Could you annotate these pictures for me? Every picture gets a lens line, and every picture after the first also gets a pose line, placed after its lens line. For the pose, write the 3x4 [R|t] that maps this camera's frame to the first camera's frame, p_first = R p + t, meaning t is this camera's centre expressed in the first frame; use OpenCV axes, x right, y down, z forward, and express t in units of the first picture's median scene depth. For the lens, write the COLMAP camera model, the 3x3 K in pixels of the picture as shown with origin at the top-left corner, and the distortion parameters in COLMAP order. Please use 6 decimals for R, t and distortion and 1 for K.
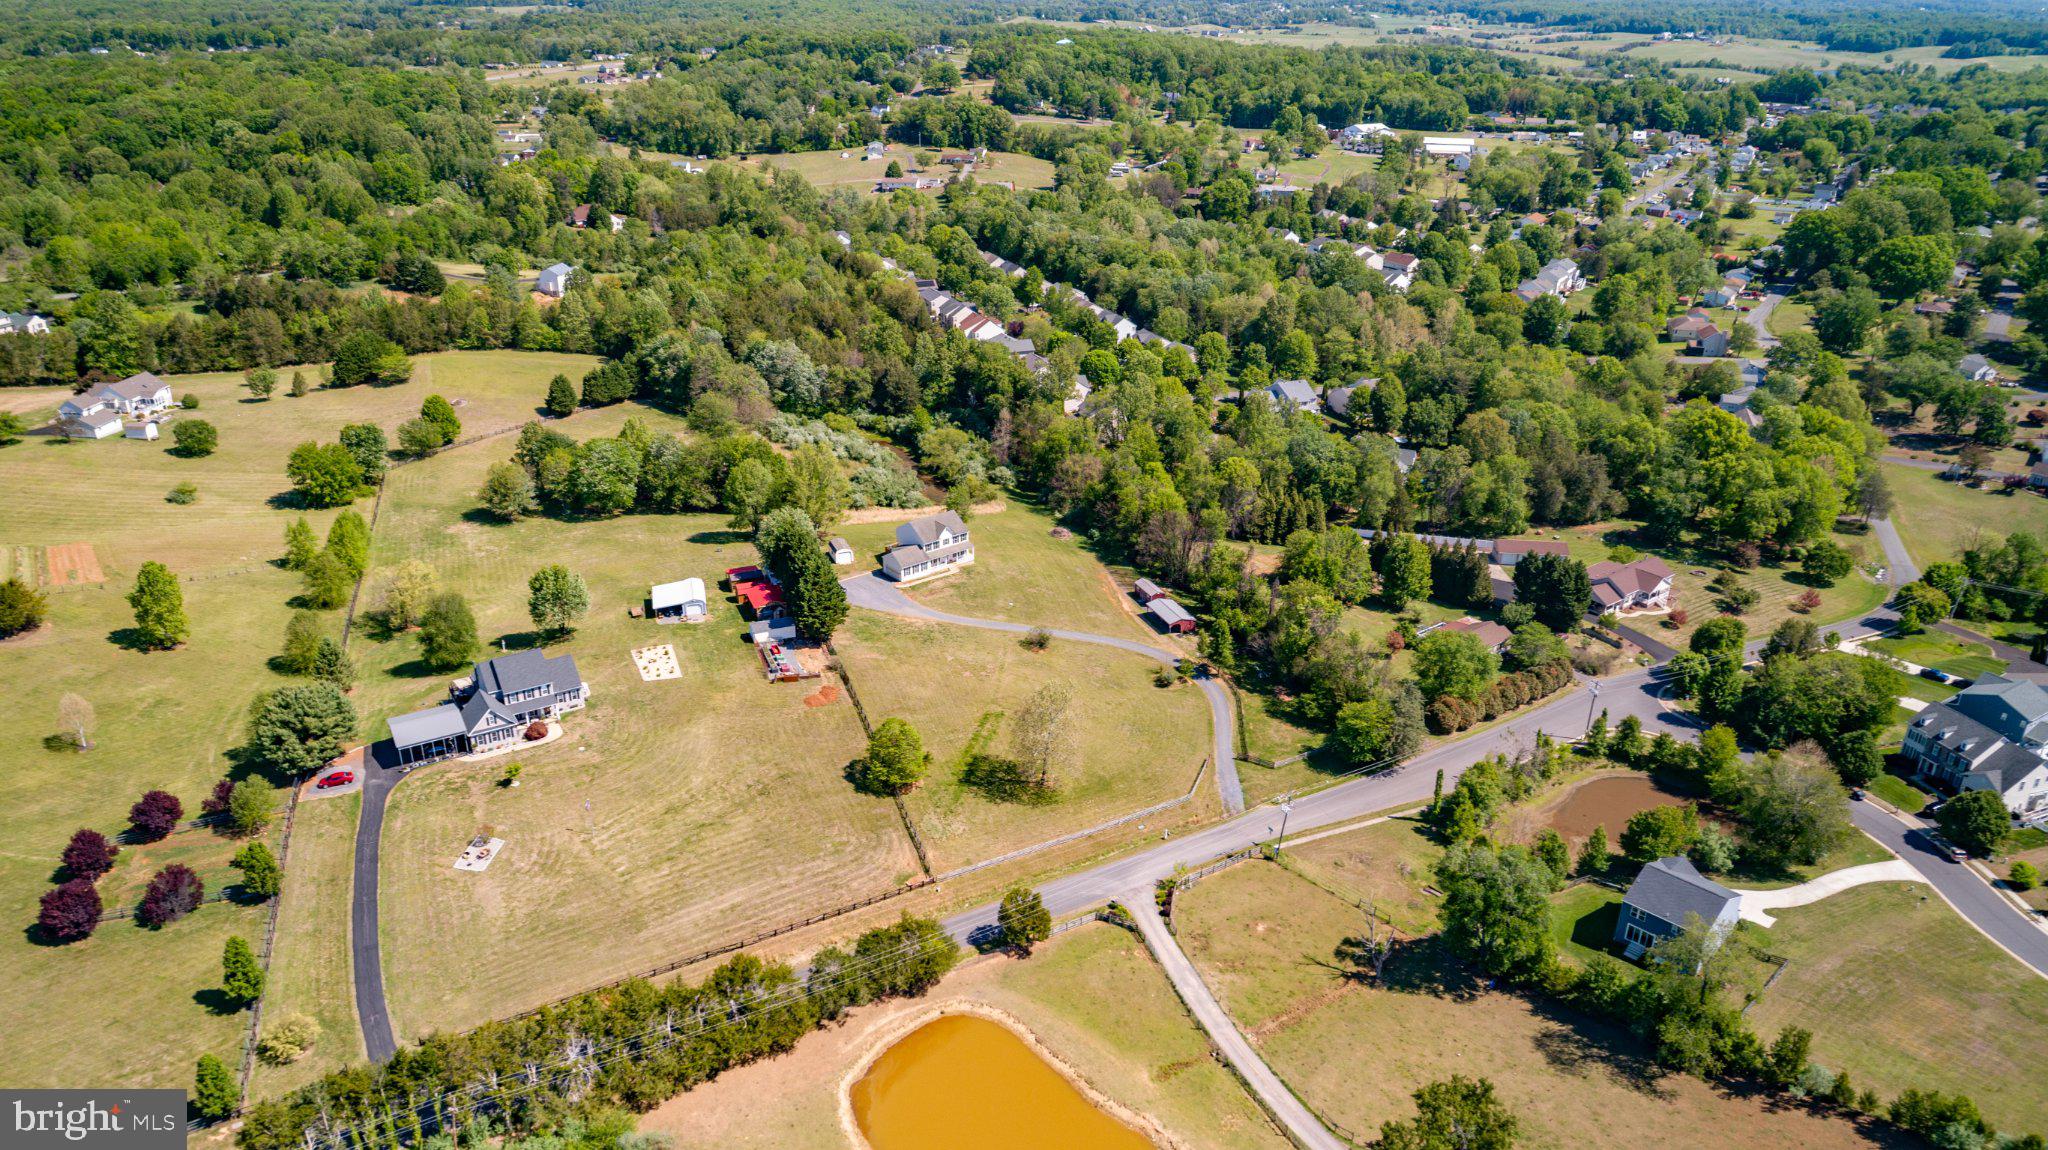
lens RADIAL K [[1387.8, 0, 1023.0], [0, 1387.8, 573.9], [0, 0, 1]] dist [-0.011371, 0.009706]
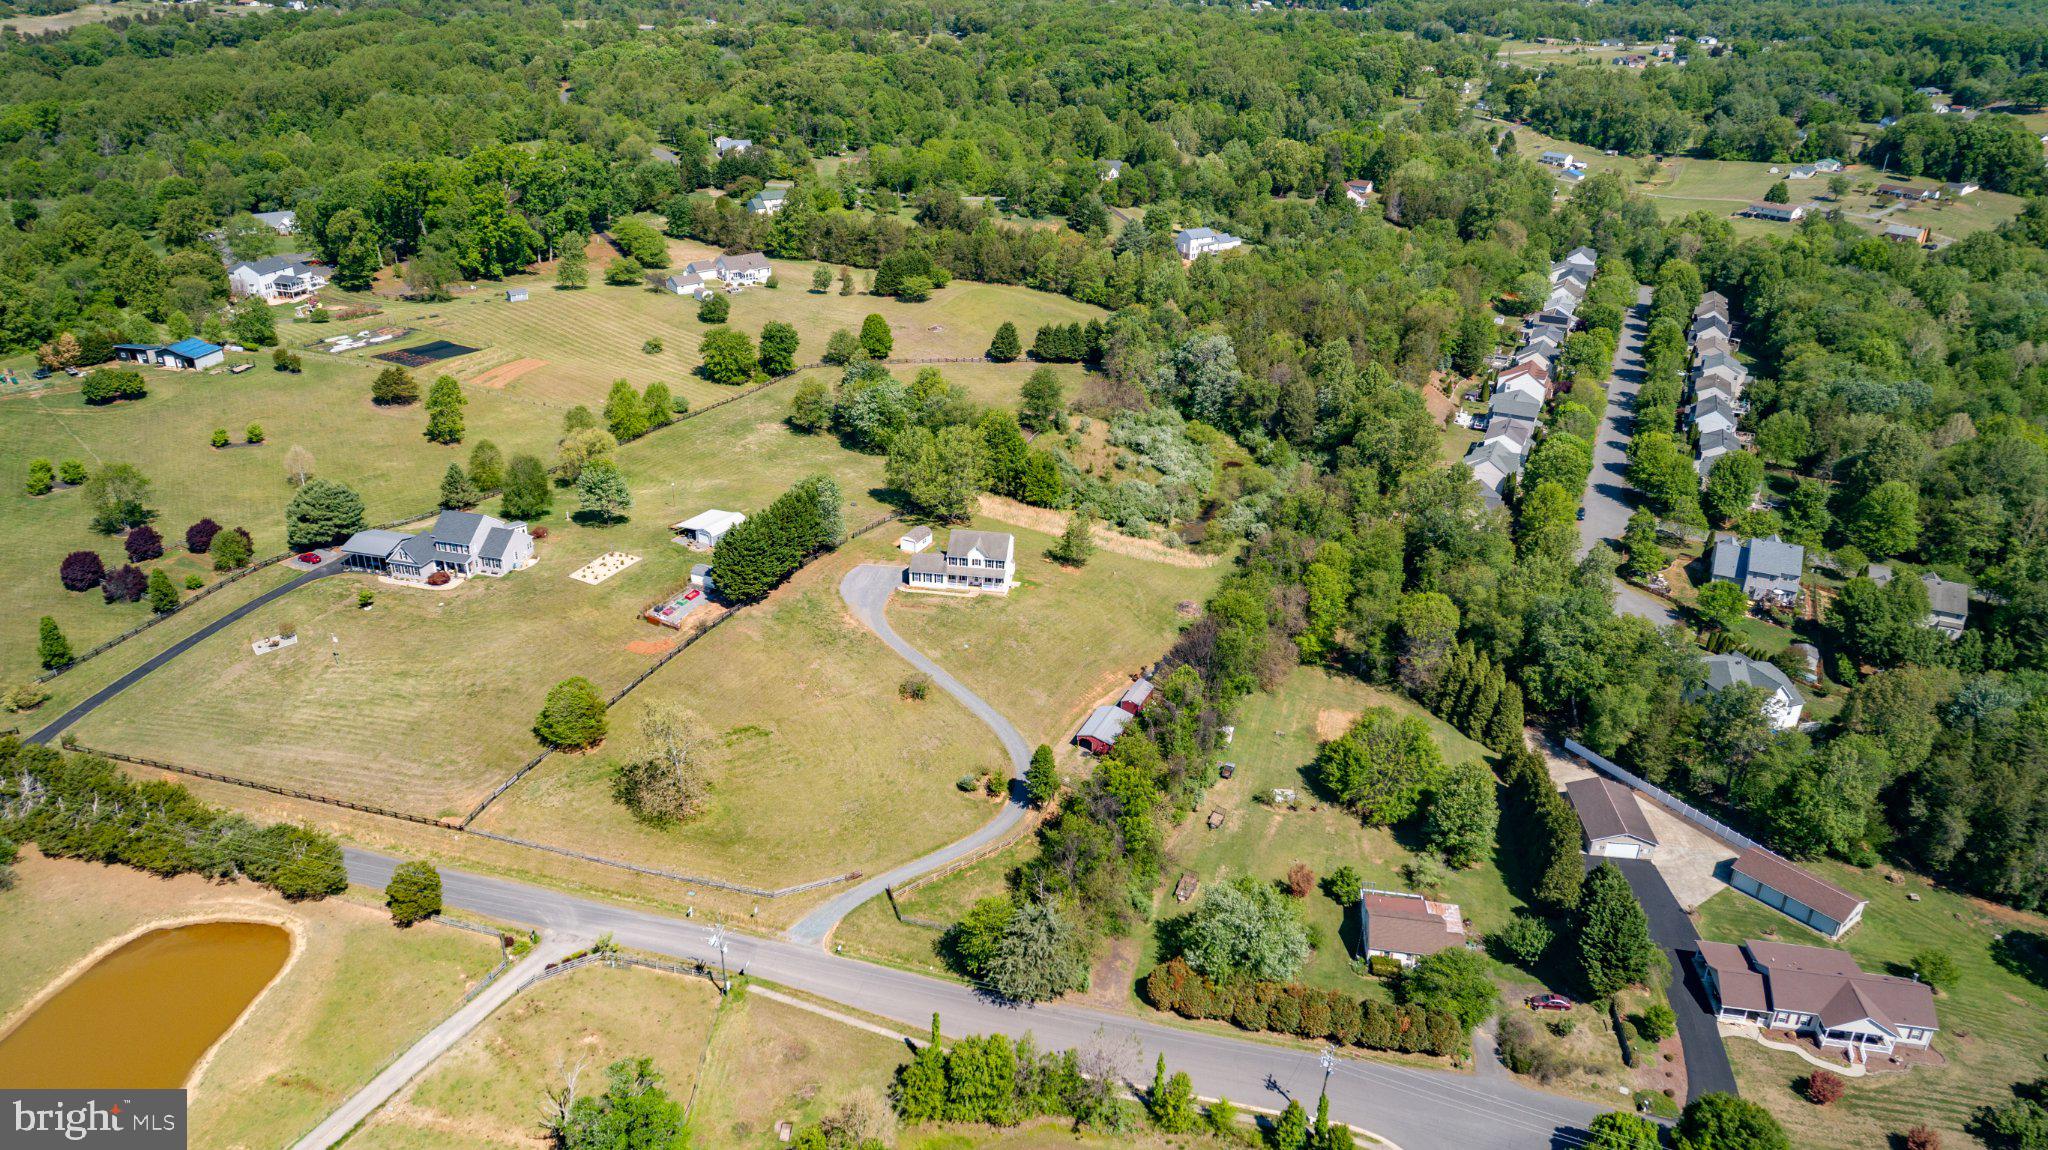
lens RADIAL K [[1387.8, 0, 1023.0], [0, 1387.8, 573.9], [0, 0, 1]] dist [-0.011371, 0.009706]
pose [[0.691211, 0.314545, -0.650606, 0.435880], [-0.304107, 0.943312, 0.132970, -0.113806], [0.655550, 0.105944, 0.747683, 0.263131]]
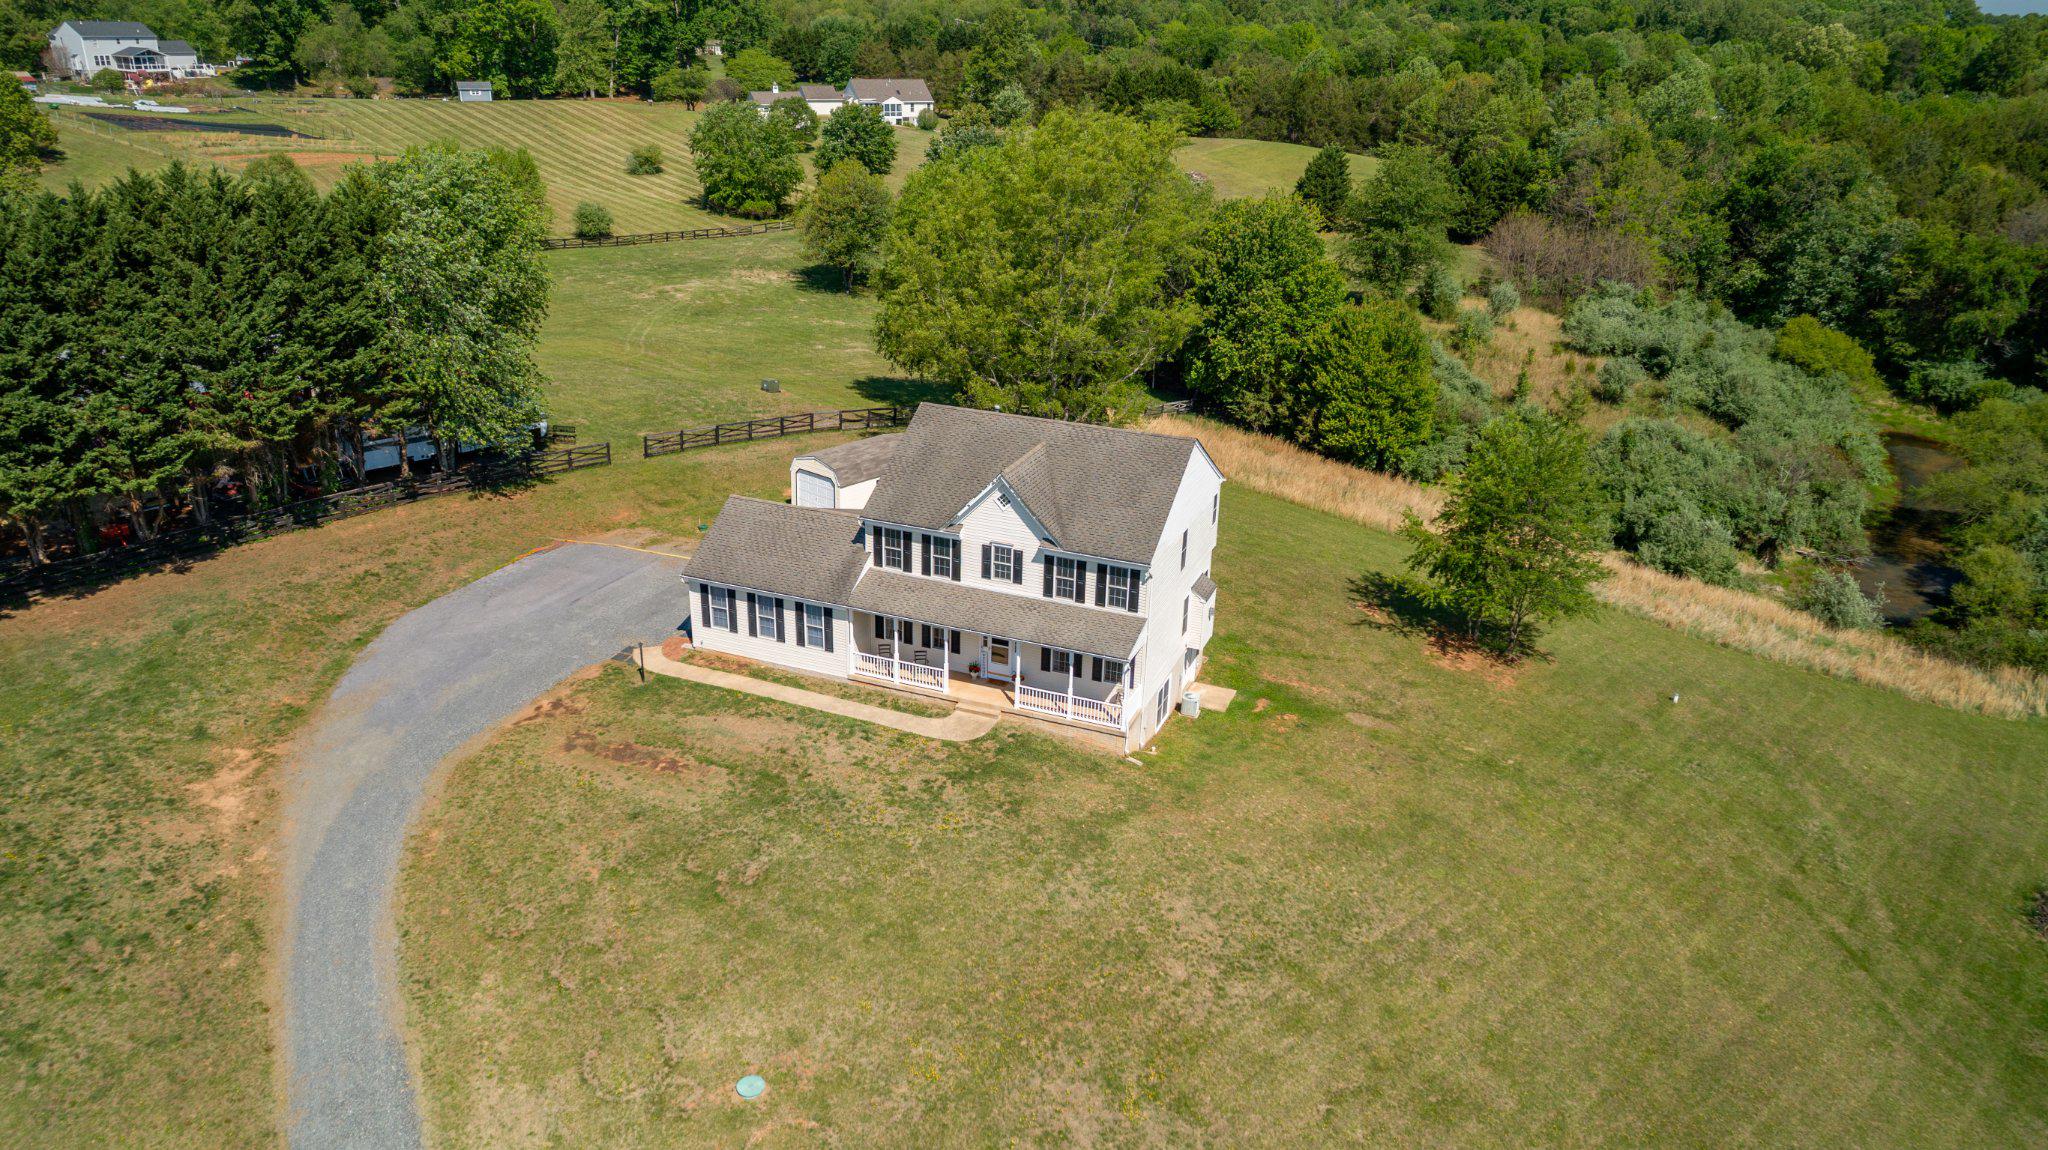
lens RADIAL K [[1384.1, 0, 1024.0], [0, 1384.1, 575.0], [0, 0, 1]] dist [-0.011340, 0.009534]
pose [[0.490817, 0.332809, -0.805193, 0.069495], [-0.369913, 0.916338, 0.153263, -0.039006], [0.788836, 0.222627, 0.572865, 0.699249]]
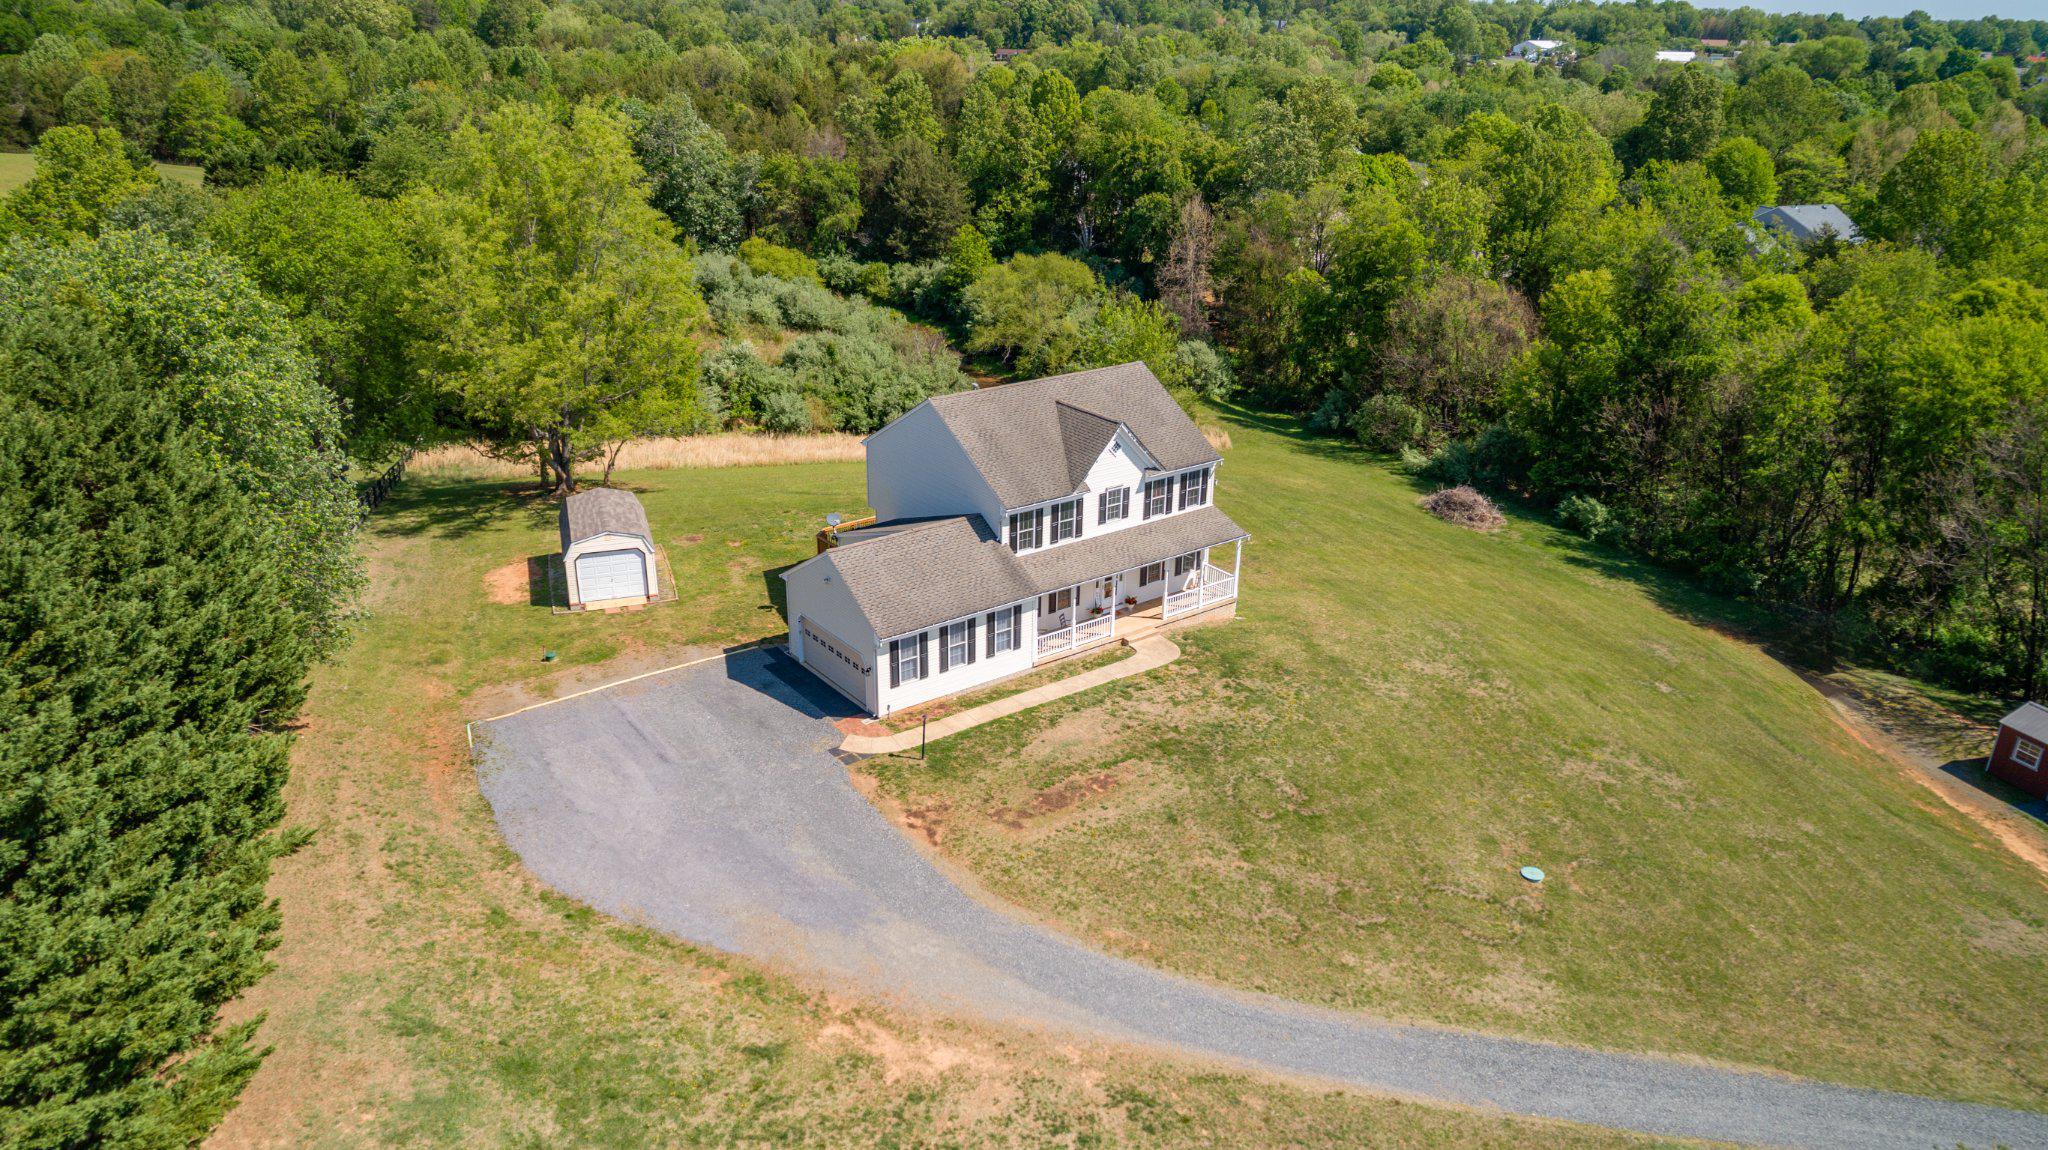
lens RADIAL K [[1378.1, 0, 1020.4], [0, 1378.1, 577.8], [0, 0, 1]] dist [-0.007782, 0.004635]
pose [[0.999502, 0.017588, -0.026181, -0.049174], [-0.018165, 0.999593, -0.021978, -0.006554], [0.025784, 0.022442, 0.999416, 0.624247]]
